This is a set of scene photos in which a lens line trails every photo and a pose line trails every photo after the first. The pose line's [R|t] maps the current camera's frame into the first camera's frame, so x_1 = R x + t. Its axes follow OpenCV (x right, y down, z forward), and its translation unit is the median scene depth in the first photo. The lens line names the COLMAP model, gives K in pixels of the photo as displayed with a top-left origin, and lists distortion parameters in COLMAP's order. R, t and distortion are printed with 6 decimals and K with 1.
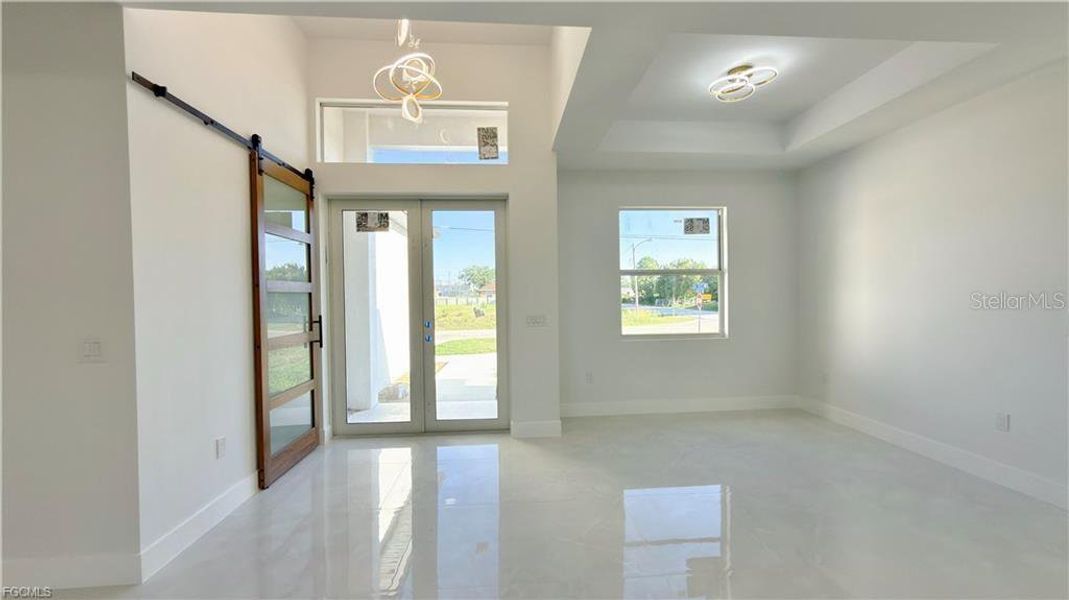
lens RADIAL K [[426.9, 0, 529.2], [0, 426.9, 304.4], [0, 0, 1]] dist [-0.003162, -0.000153]
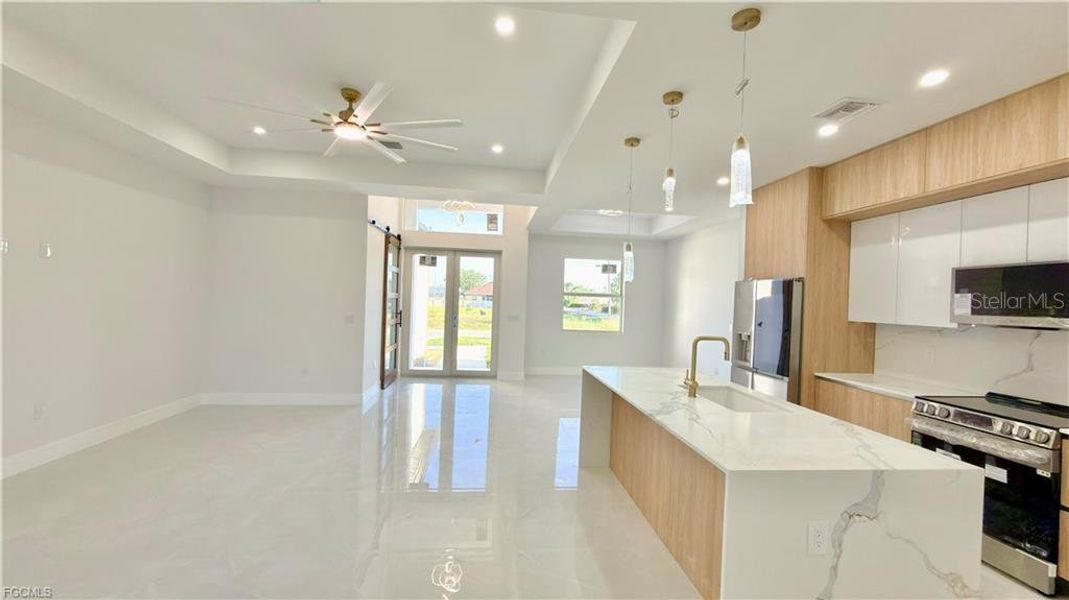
lens RADIAL K [[426.9, 0, 534.2], [0, 426.9, 300.8], [0, 0, 1]] dist [-0.003162, -0.000153]
pose [[0.997369, 0.048037, 0.054298, 0.000956], [-0.046989, 0.998687, -0.020424, -0.005109], [-0.055208, 0.017819, 0.998316, -0.845874]]
